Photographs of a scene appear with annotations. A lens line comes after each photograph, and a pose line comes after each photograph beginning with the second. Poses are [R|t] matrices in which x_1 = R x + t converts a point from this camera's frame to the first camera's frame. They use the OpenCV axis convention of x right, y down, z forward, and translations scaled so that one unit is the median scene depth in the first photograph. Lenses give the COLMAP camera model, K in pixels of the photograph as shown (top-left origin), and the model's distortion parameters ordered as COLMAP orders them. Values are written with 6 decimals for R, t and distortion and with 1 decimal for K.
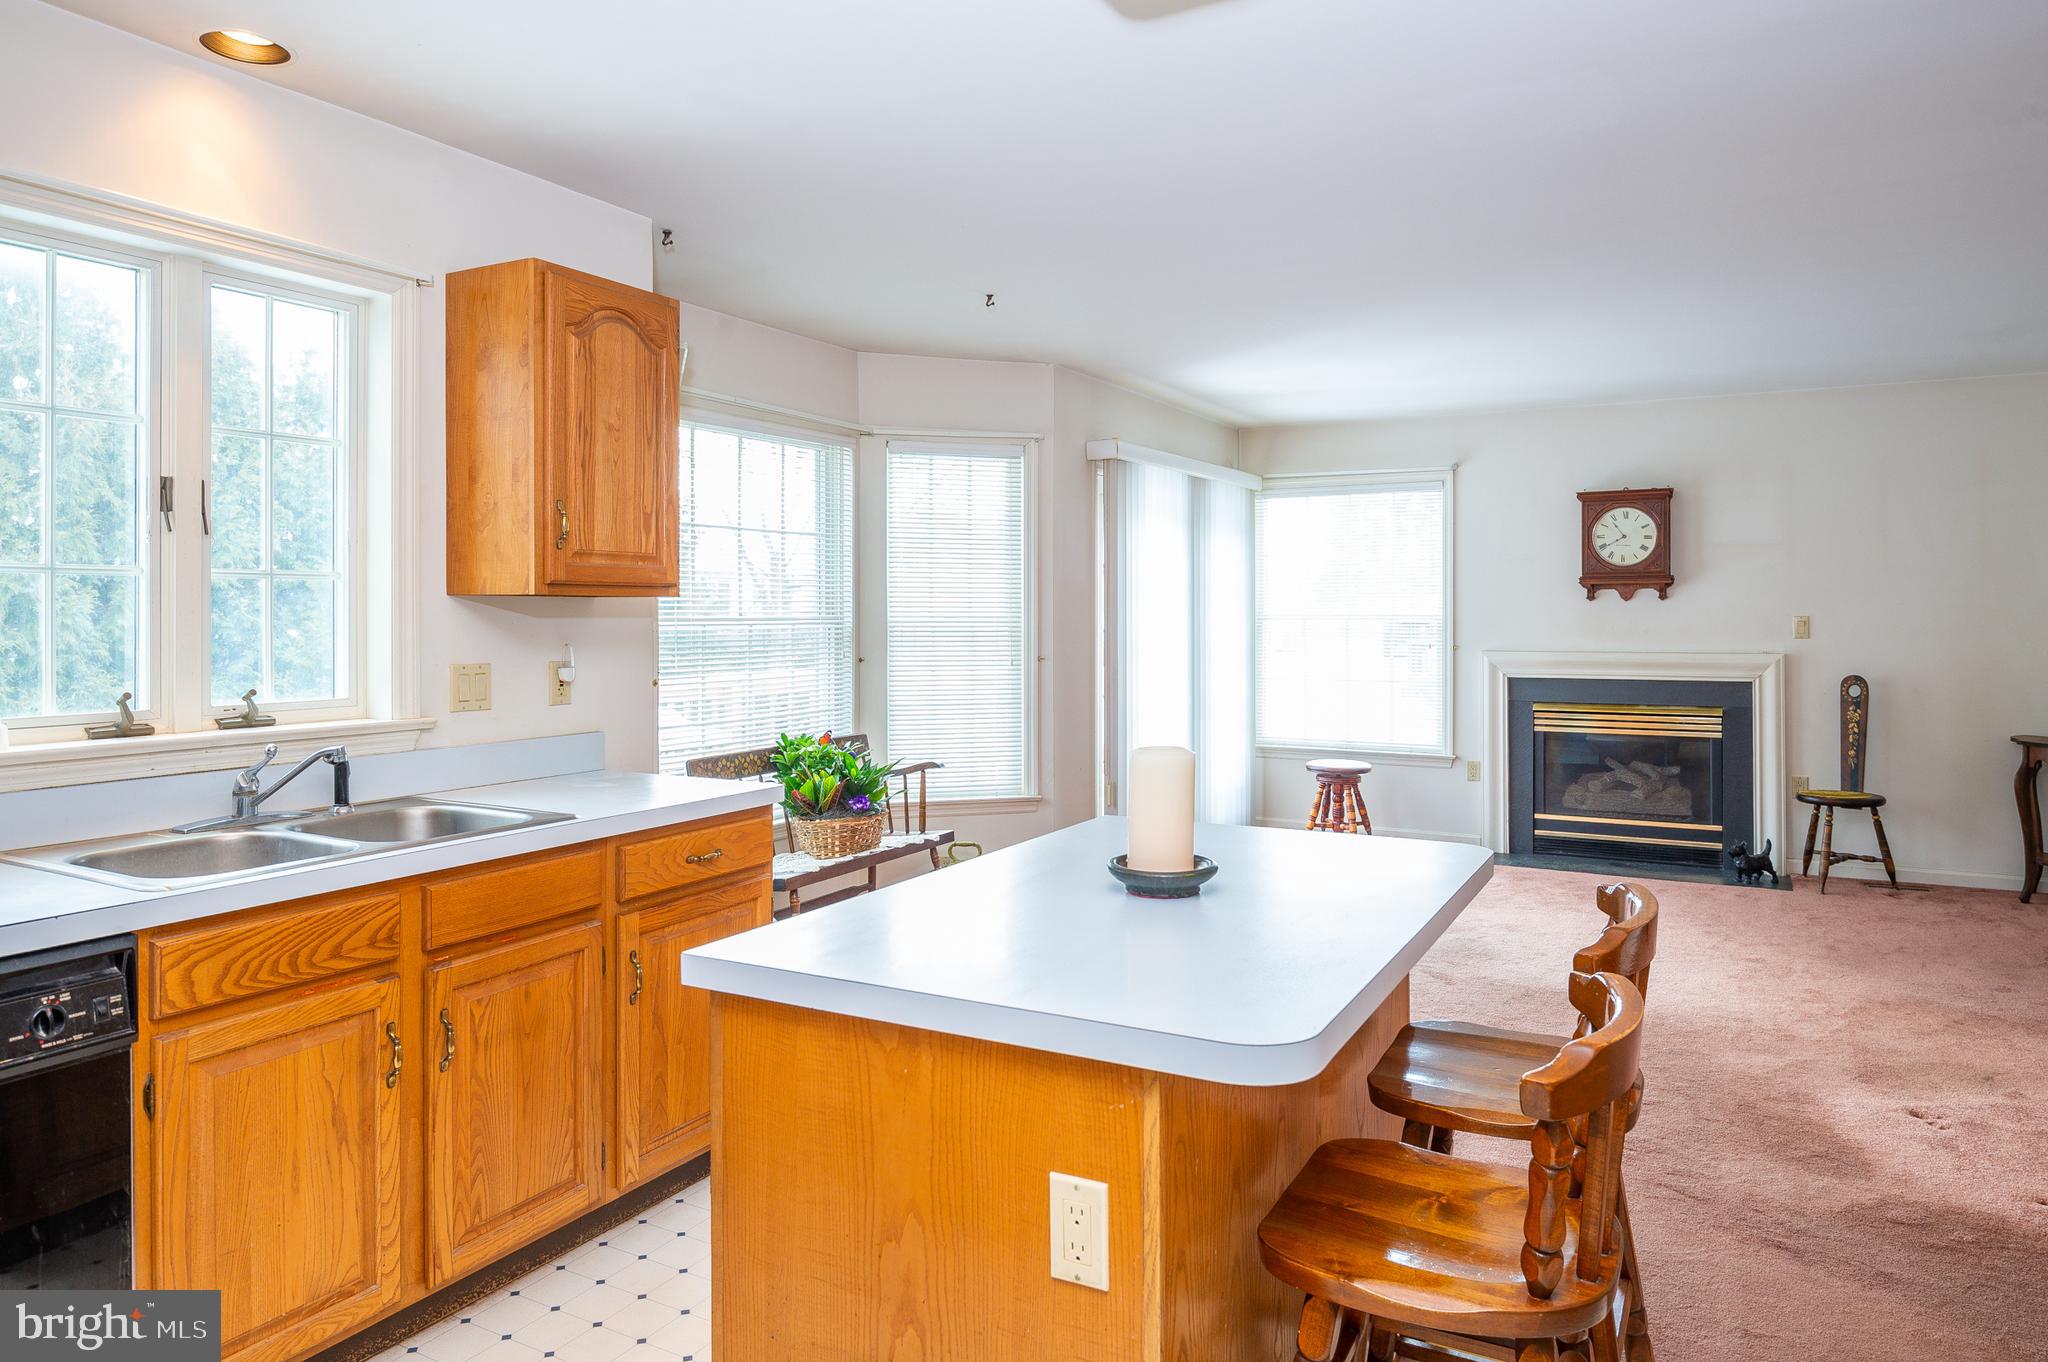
lens RADIAL K [[1310.1, 0, 1023.2], [0, 1310.1, 621.1], [0, 0, 1]] dist [0.002534, -0.001666]
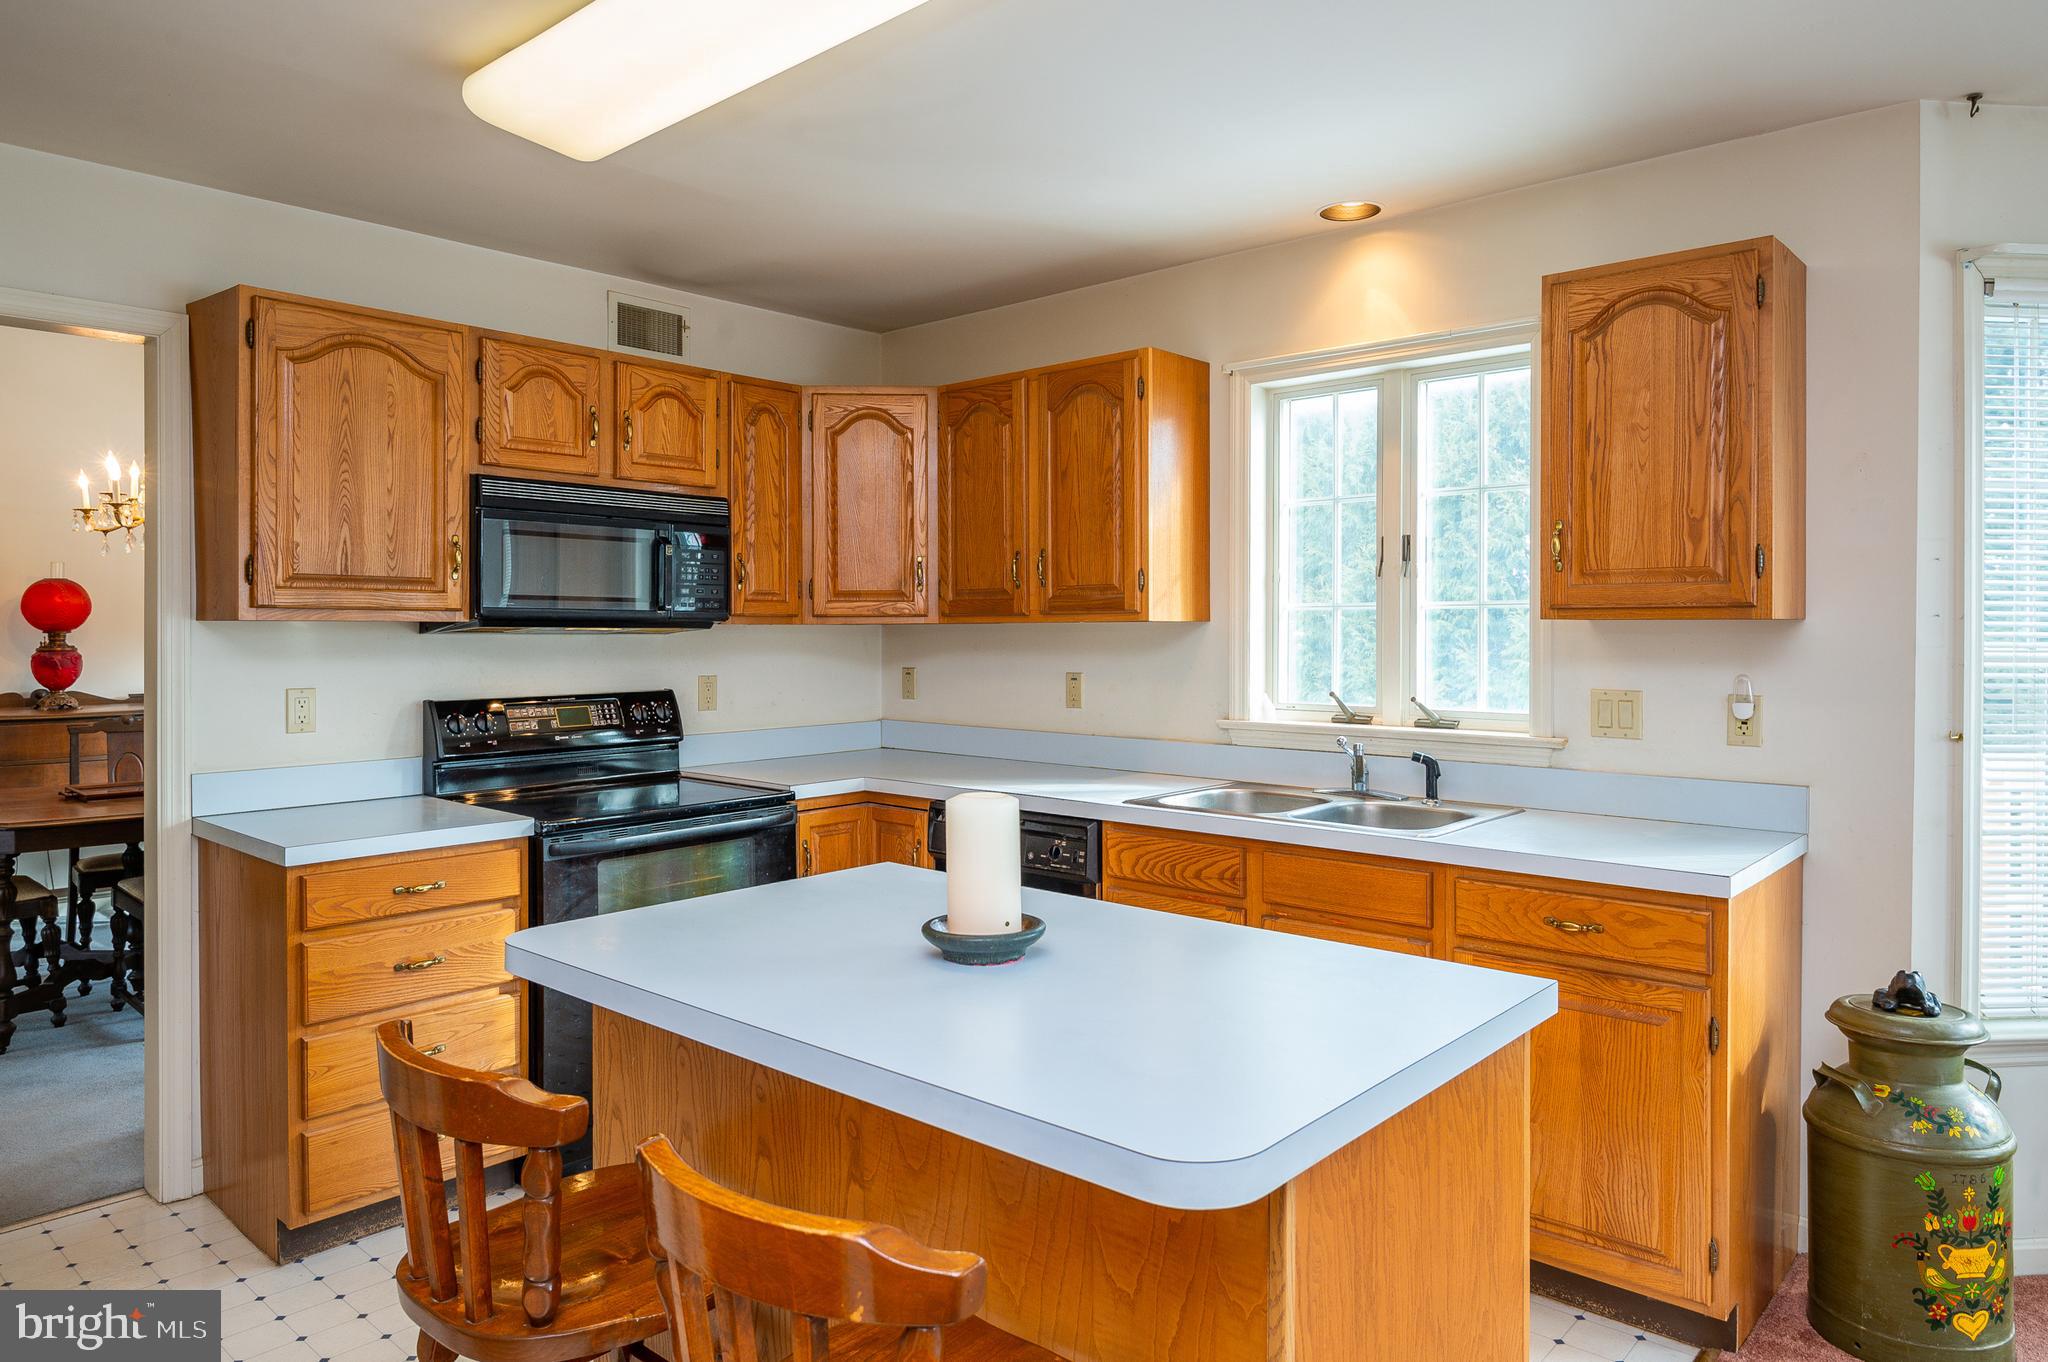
lens RADIAL K [[1294.2, 0, 1028.7], [0, 1294.2, 642.1], [0, 0, 1]] dist [0.002295, -0.001342]
pose [[-0.210245, 0.011970, -0.977575, 0.313054], [-0.006833, 0.999883, 0.013713, -0.006519], [0.977625, 0.009563, -0.210138, 0.393081]]
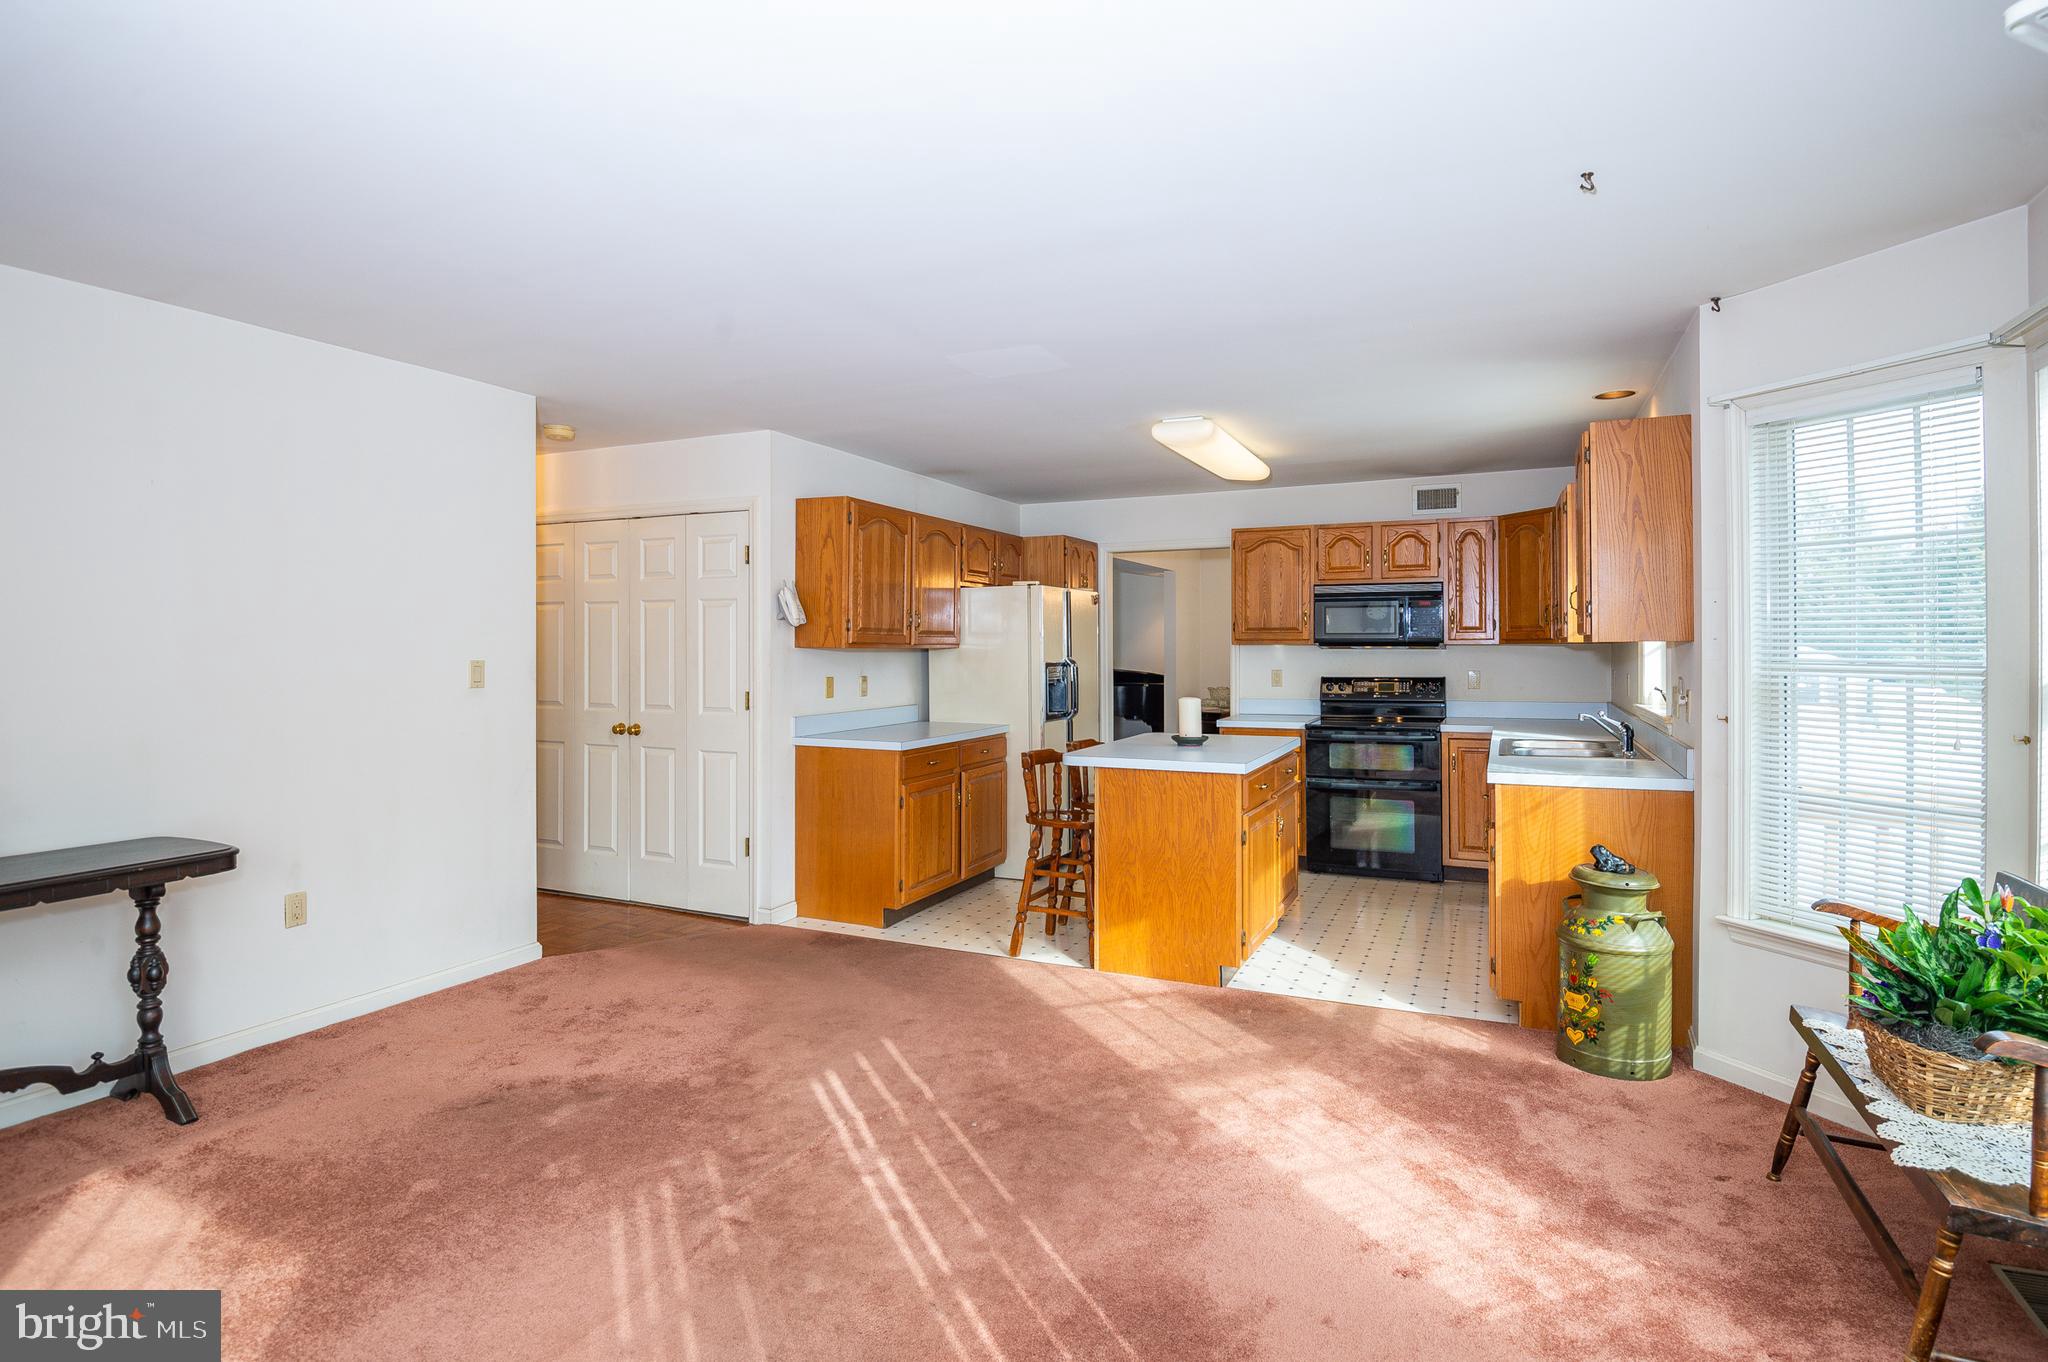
lens RADIAL K [[1036.9, 0, 1022.8], [0, 1036.9, 639.3], [0, 0, 1]] dist [-0.001193, -0.034008]
pose [[-0.996852, 0.005347, -0.079104, 0.219286], [0.005323, 0.999986, 0.000515, -0.013272], [0.079106, 0.000092, -0.996866, 1.085811]]
